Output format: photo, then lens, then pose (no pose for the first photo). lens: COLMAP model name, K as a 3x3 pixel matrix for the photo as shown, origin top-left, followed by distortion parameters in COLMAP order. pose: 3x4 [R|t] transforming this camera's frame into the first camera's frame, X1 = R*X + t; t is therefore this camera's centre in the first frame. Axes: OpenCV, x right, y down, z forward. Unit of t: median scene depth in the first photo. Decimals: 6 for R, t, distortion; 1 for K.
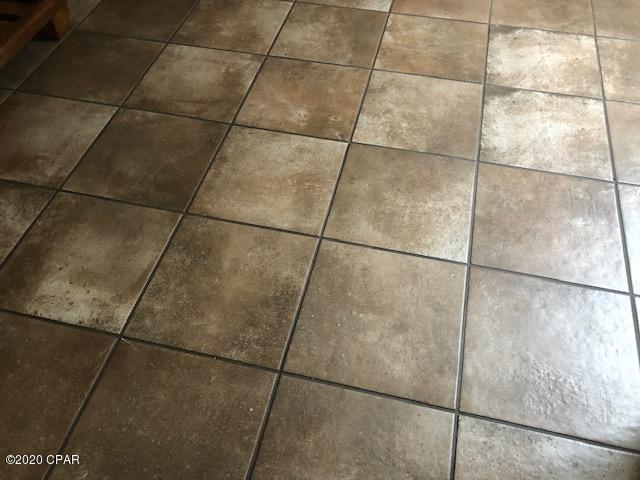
lens RADIAL K [[530.2, 0, 316.8], [0, 530.2, 241.5], [0, 0, 1]] dist [0.035170, -0.035204]
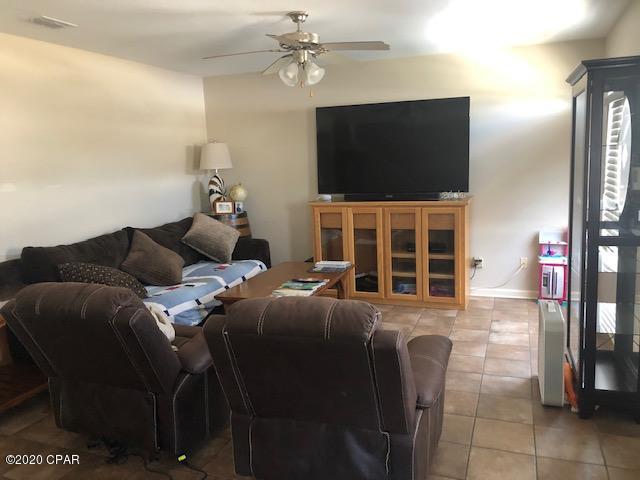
lens RADIAL K [[530.2, 0, 321.9], [0, 530.2, 241.7], [0, 0, 1]] dist [0.035170, -0.035204]
pose [[0.993426, -0.009558, -0.114072, -0.297024], [-0.069327, 0.742739, -0.665982, 1.457804], [0.091091, 0.669512, 0.737194, -1.724174]]
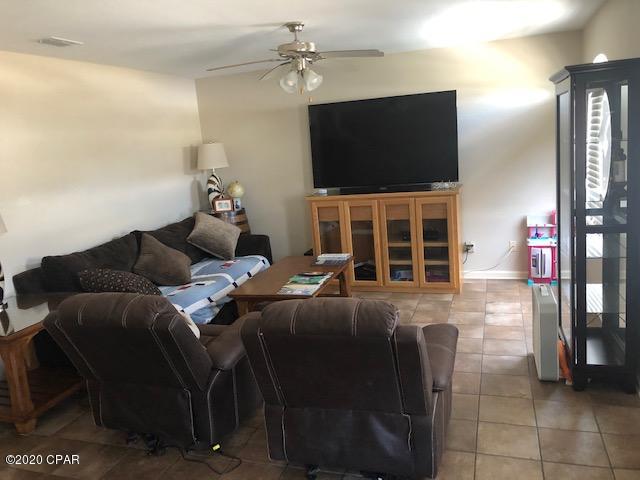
lens RADIAL K [[530.2, 0, 317.4], [0, 530.2, 237.1], [0, 0, 1]] dist [0.035170, -0.035204]
pose [[0.994108, -0.054939, -0.093444, -0.383187], [-0.019130, 0.759598, -0.650111, 1.517023], [0.106696, 0.648068, 0.754072, -1.899605]]
